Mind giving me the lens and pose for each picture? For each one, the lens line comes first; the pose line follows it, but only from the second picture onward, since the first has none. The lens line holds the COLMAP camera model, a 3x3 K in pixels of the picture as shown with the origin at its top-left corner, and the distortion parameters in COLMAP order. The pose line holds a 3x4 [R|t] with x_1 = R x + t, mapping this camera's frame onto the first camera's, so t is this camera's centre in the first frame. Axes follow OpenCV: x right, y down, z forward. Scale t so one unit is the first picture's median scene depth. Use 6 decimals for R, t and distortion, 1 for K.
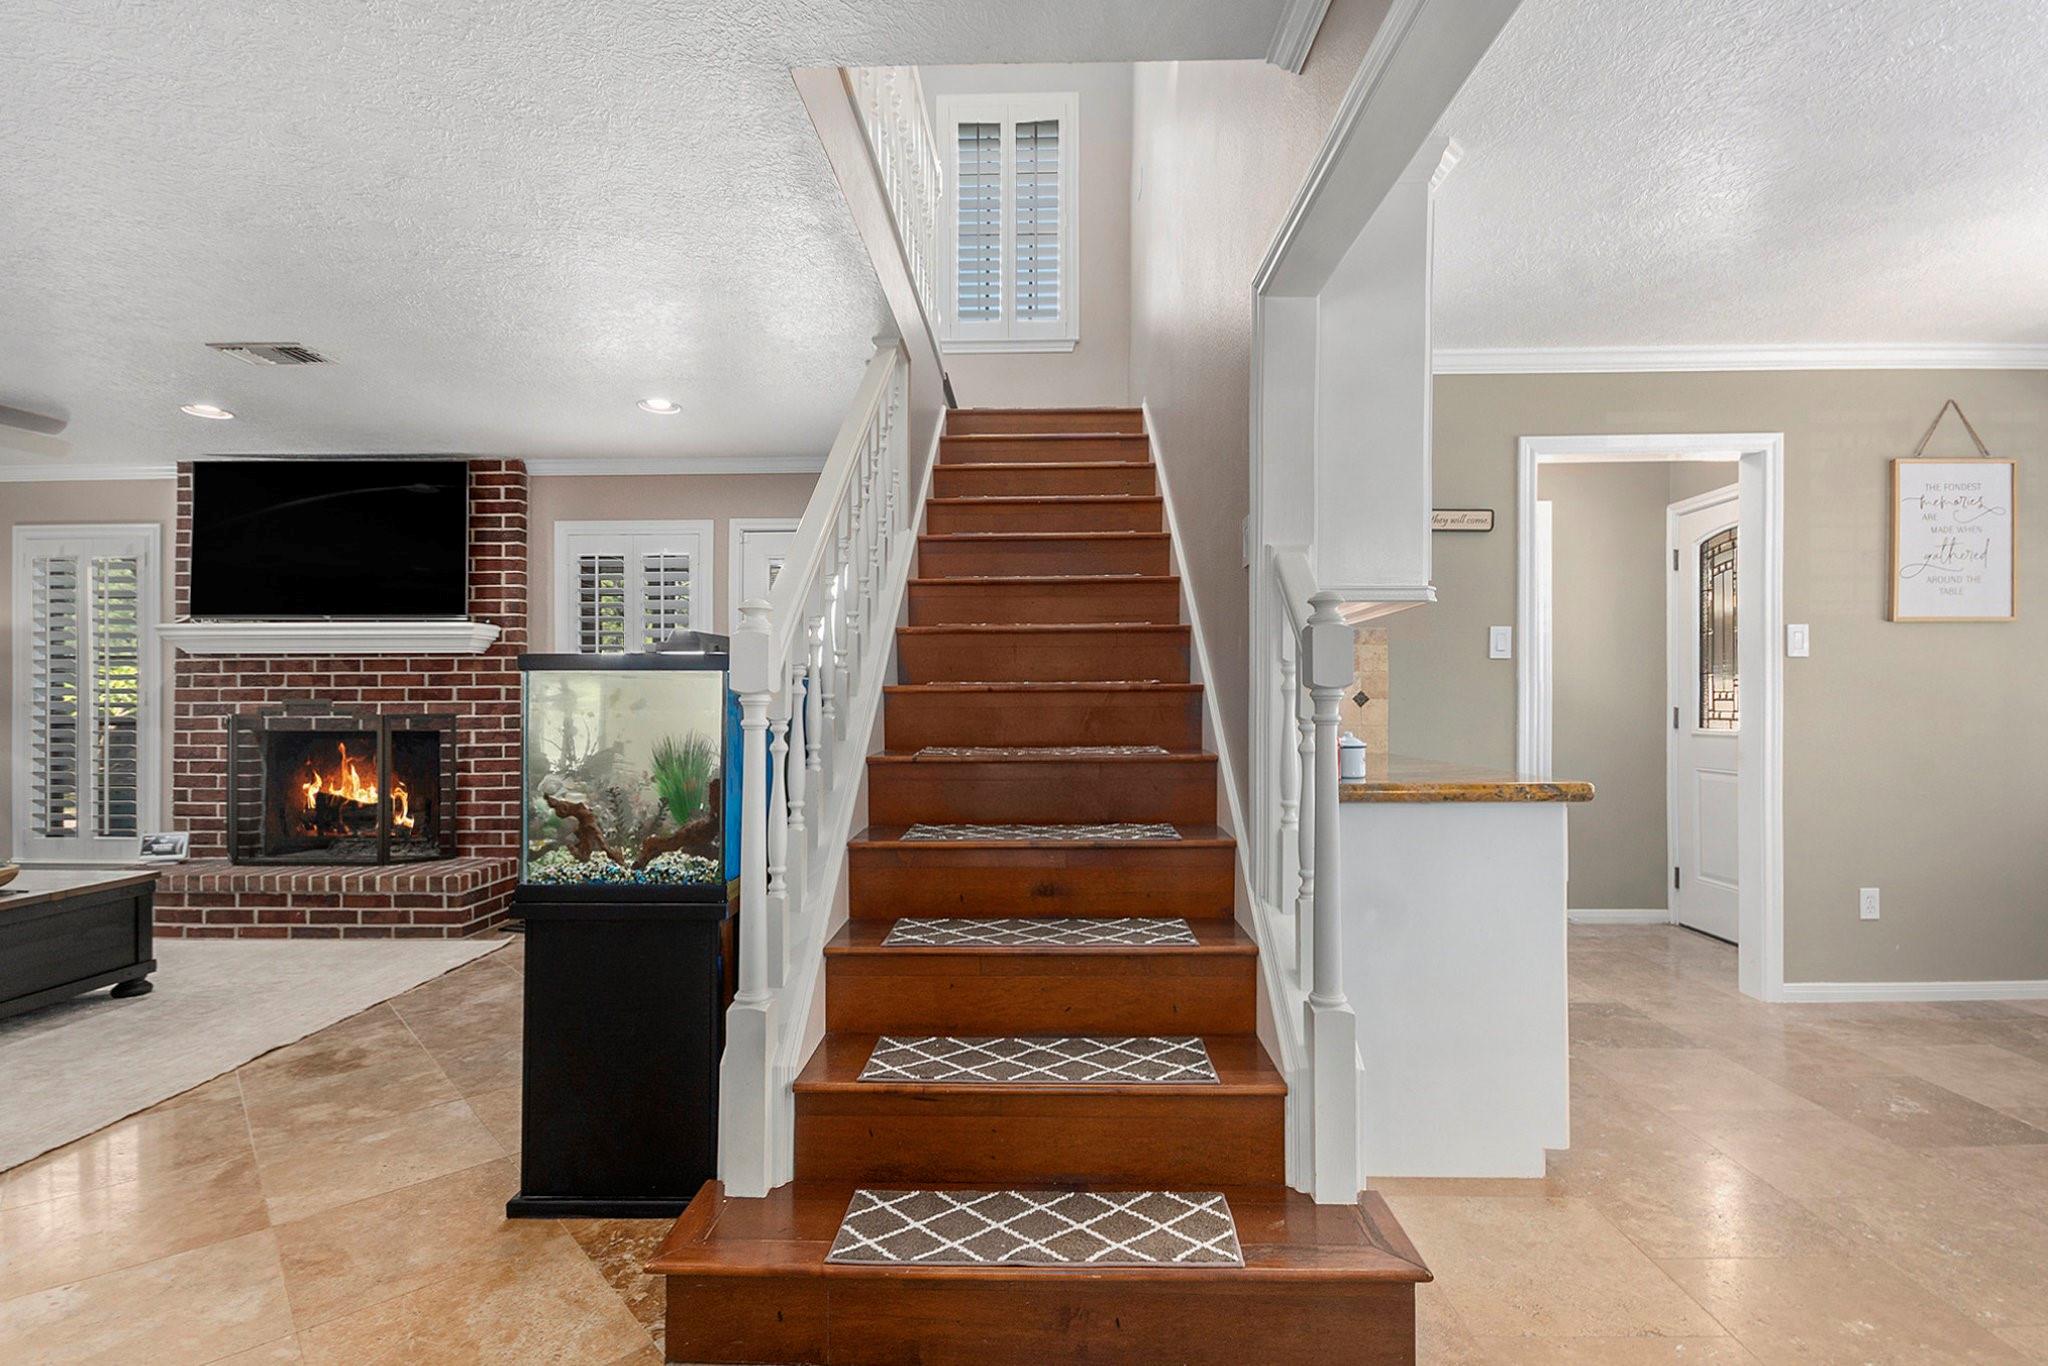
lens RADIAL K [[918.5, 0, 1032.7], [0, 918.5, 687.1], [0, 0, 1]] dist [0.035570, -0.028415]
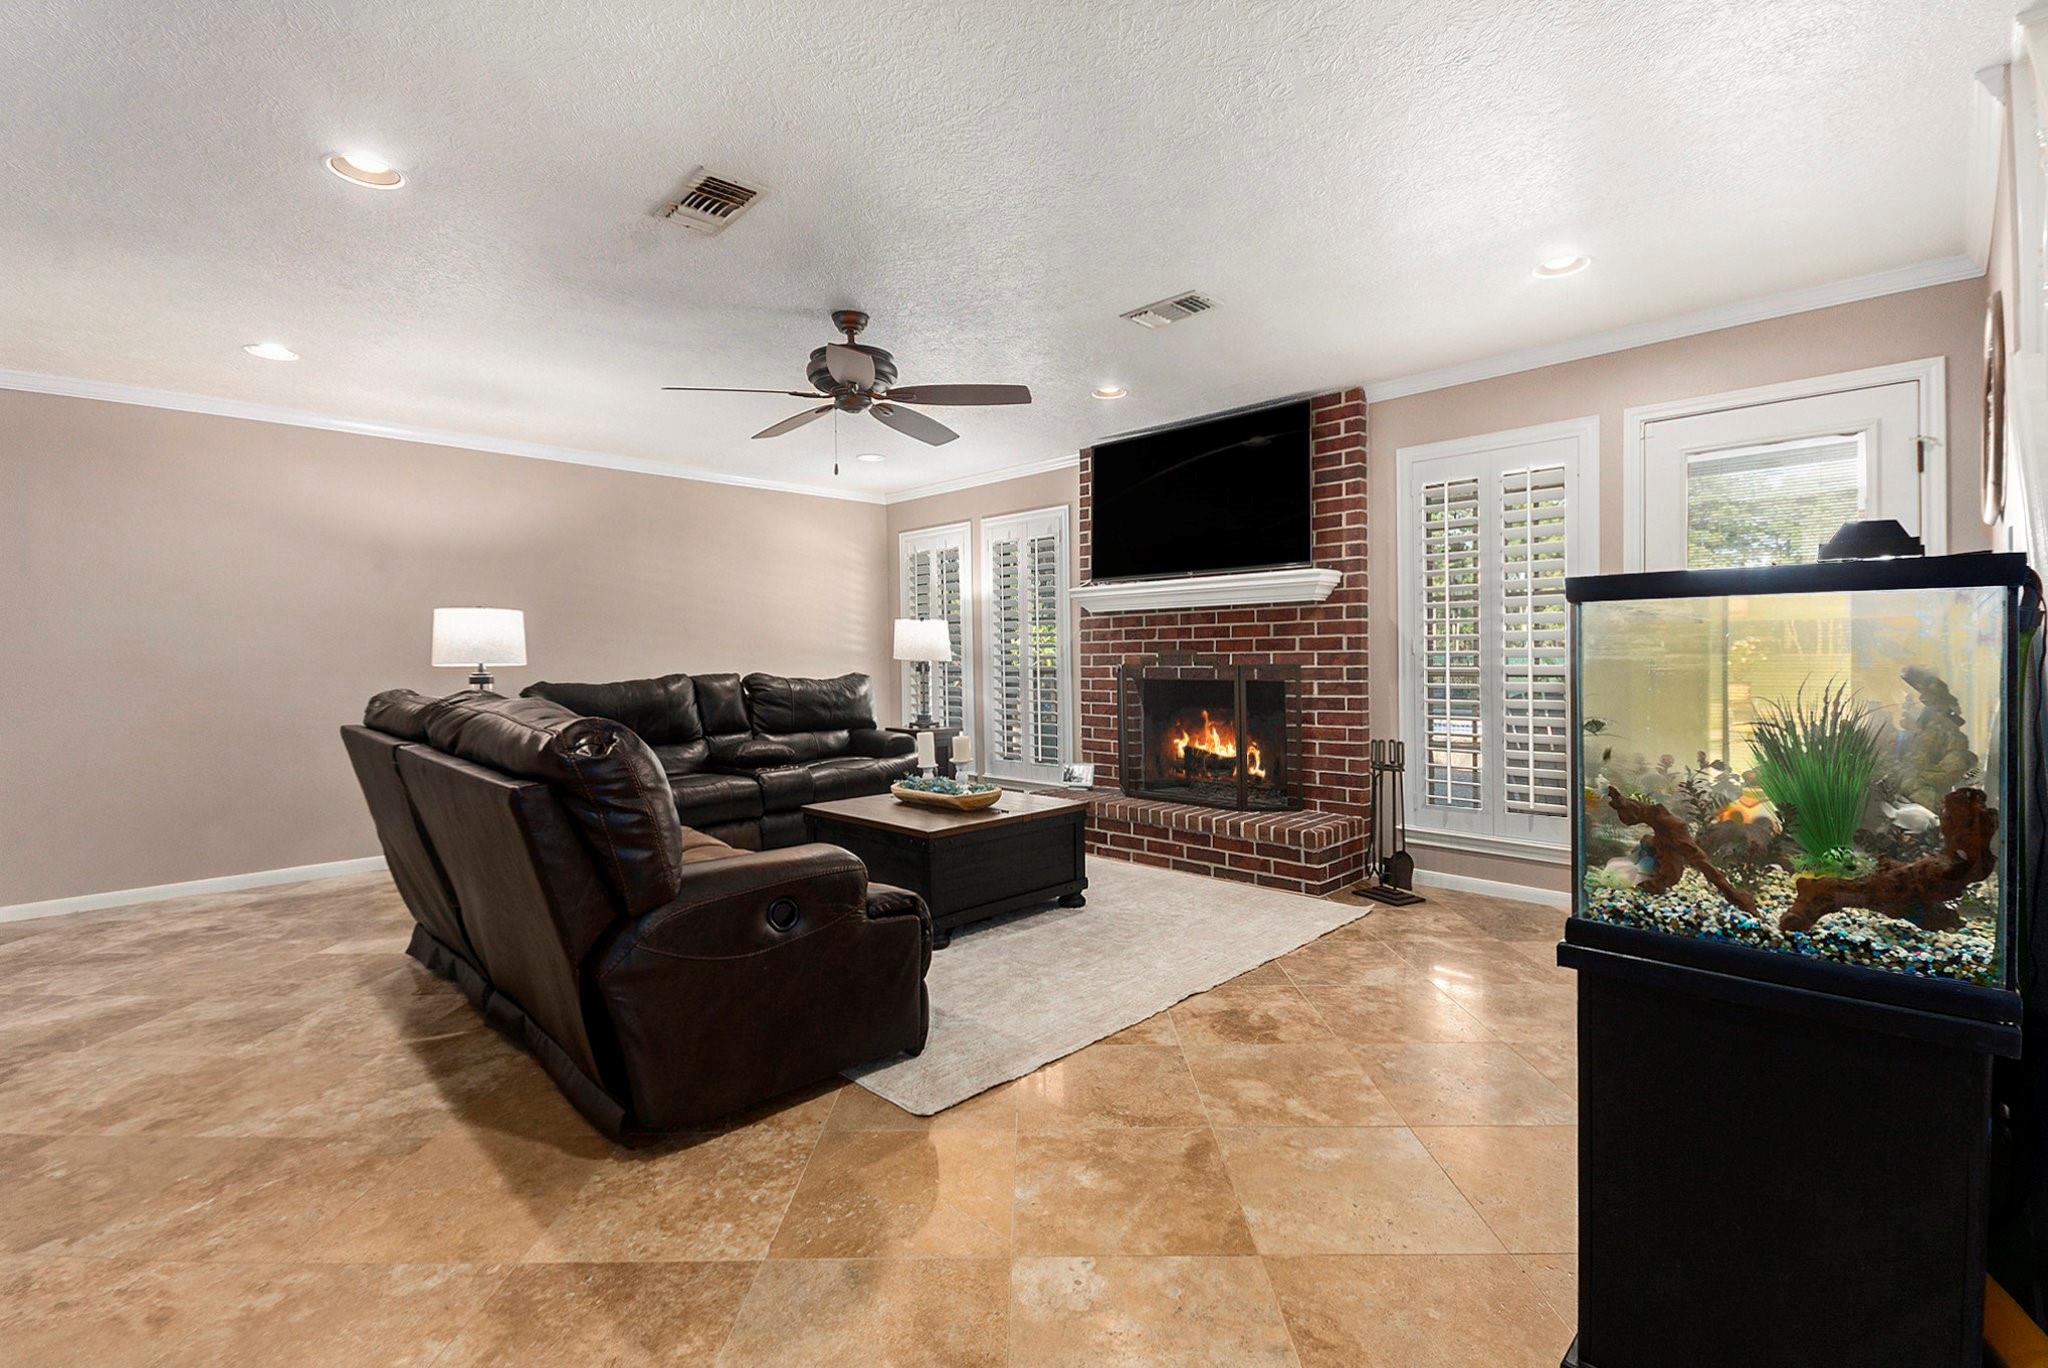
lens RADIAL K [[918.5, 0, 1032.7], [0, 918.5, 688.1], [0, 0, 1]] dist [0.035570, -0.028415]
pose [[0.725054, 0.017684, -0.688465, -0.159008], [0.021740, 0.998584, 0.048545, 0.001059], [0.688349, -0.050165, 0.723643, 0.101720]]
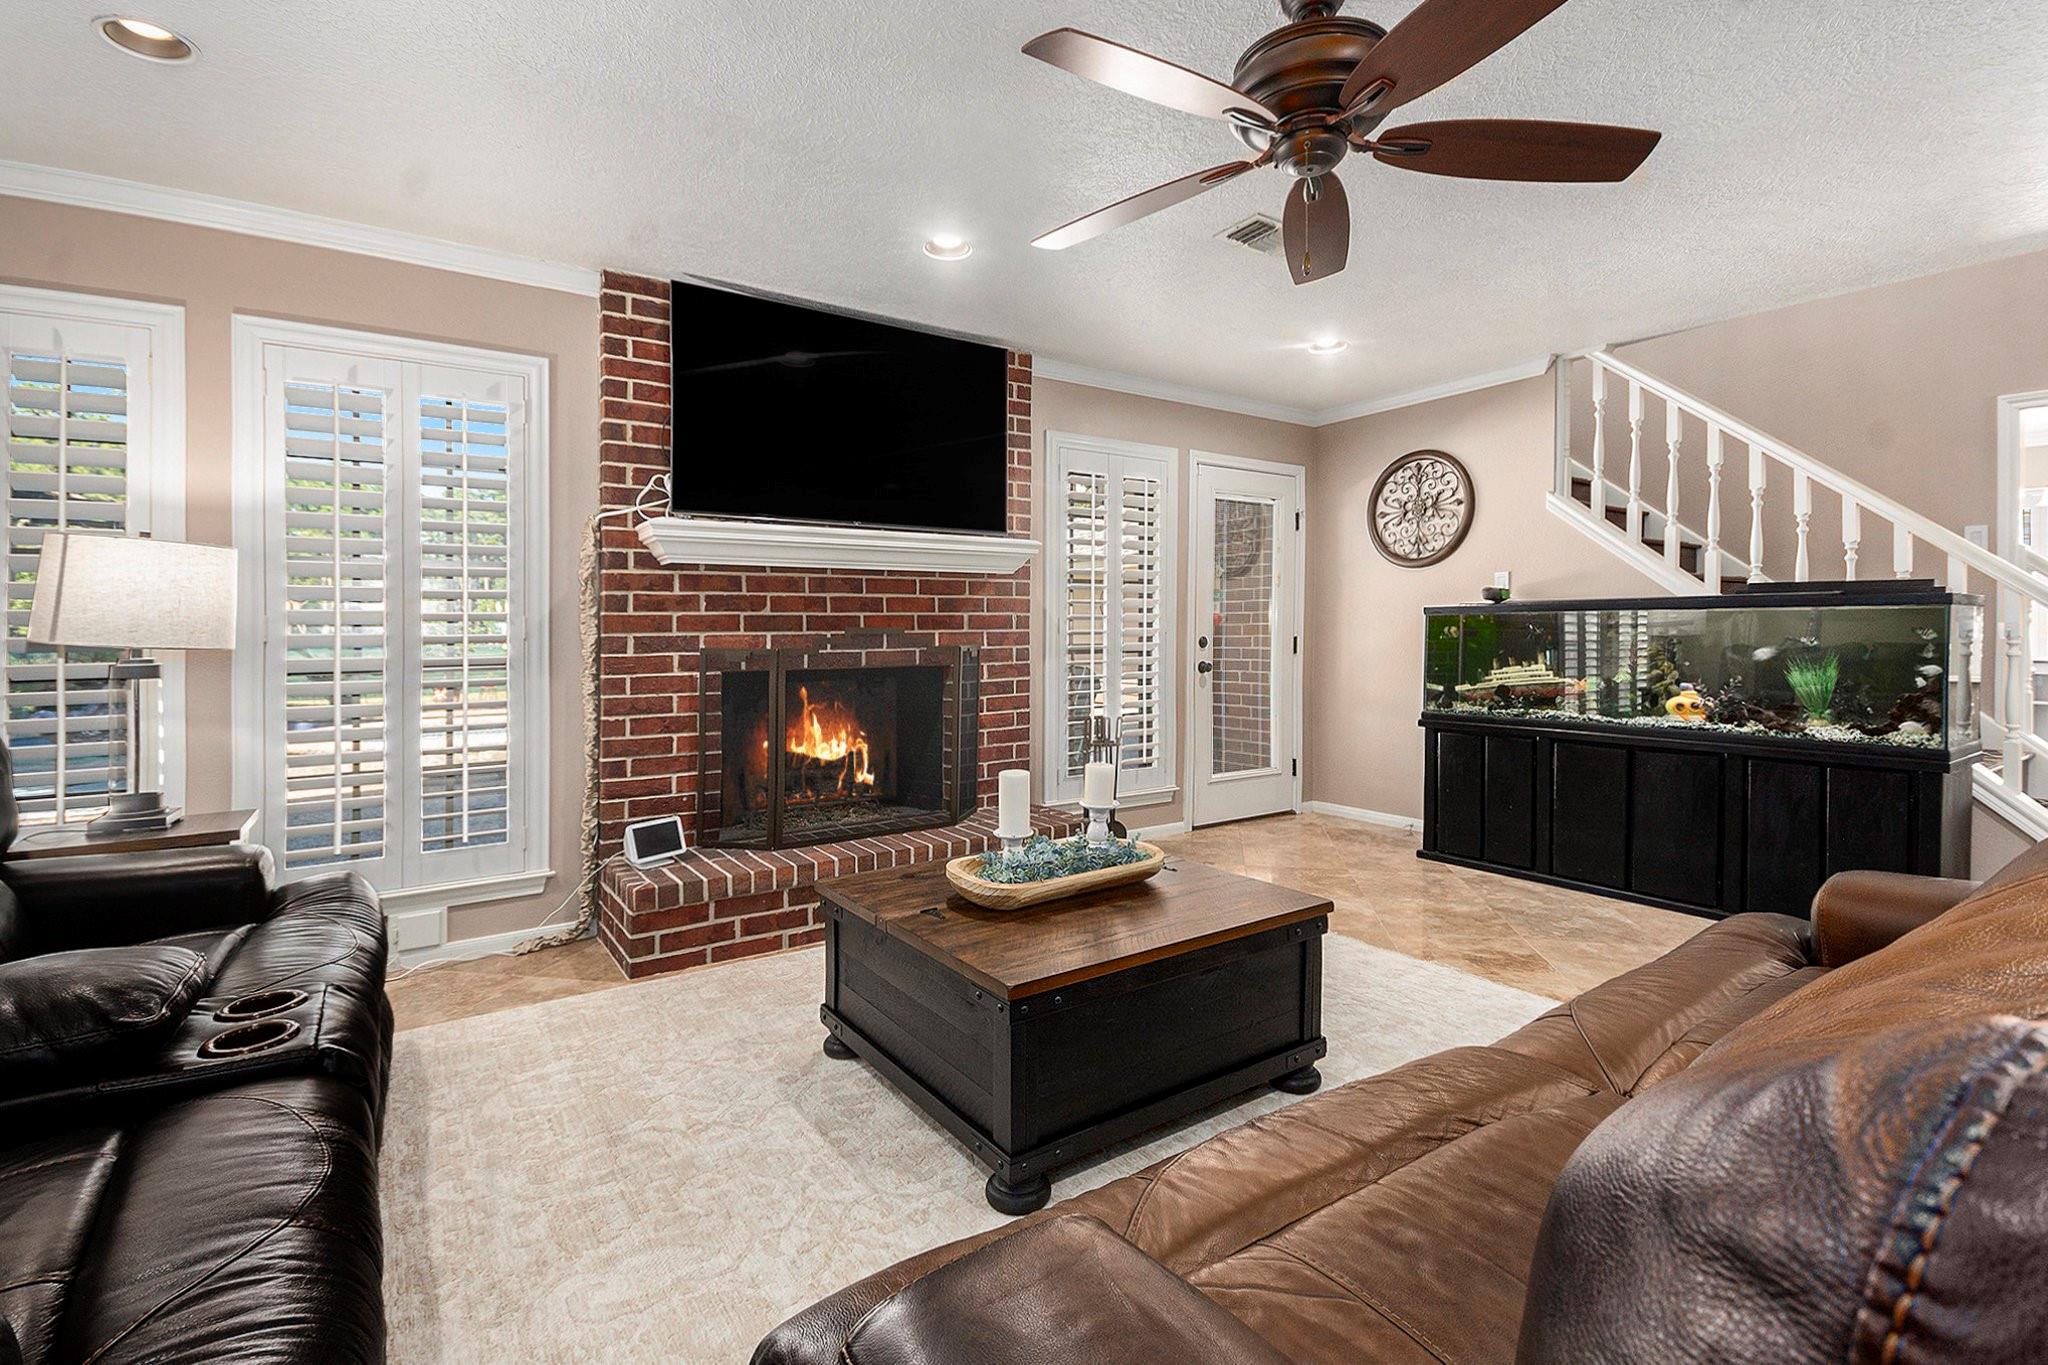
lens RADIAL K [[907.2, 0, 1019.4], [0, 907.2, 687.0], [0, 0, 1]] dist [-0.003271, 0.000107]
pose [[0.821171, -0.040195, 0.569265, -1.090902], [0.001005, 0.997617, 0.068991, 0.010077], [-0.570682, -0.056081, 0.819254, 0.290479]]
